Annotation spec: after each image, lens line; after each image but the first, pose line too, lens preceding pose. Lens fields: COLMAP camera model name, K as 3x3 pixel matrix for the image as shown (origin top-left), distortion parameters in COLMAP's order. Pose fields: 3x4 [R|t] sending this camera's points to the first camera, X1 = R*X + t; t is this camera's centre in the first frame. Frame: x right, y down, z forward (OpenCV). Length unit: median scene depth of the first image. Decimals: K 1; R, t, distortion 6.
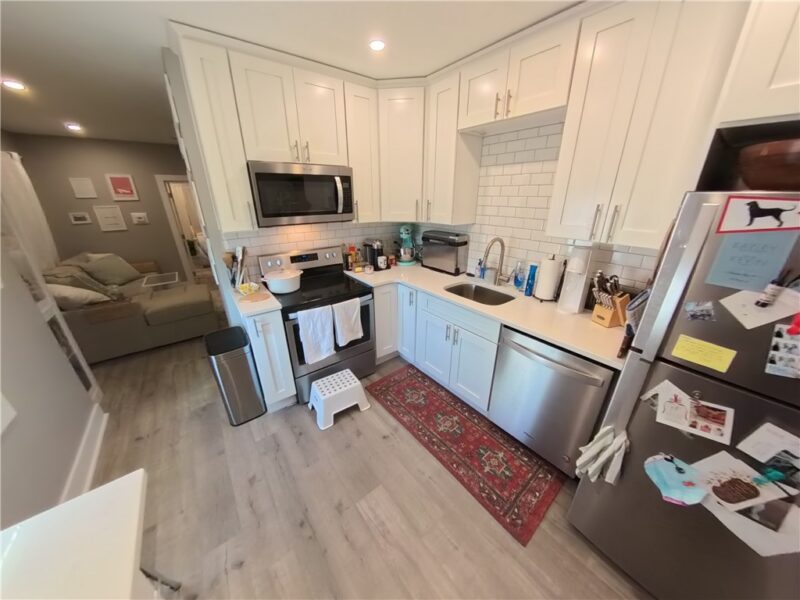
lens RADIAL K [[262.2, 0, 400.8], [0, 262.2, 302.0], [0, 0, 1]] dist [-0.017836, 0.000897]
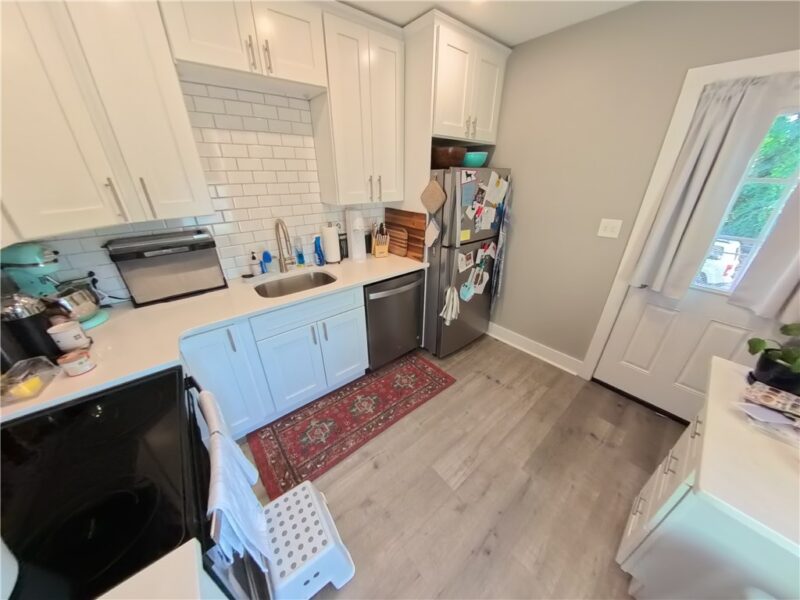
lens RADIAL K [[262.2, 0, 401.2], [0, 262.2, 299.7], [0, 0, 1]] dist [-0.017836, 0.000897]
pose [[-0.018679, -0.433219, 0.901095, -0.699435], [0.376351, 0.831919, 0.407763, -0.283310], [-0.926289, 0.346745, 0.147503, 0.741465]]
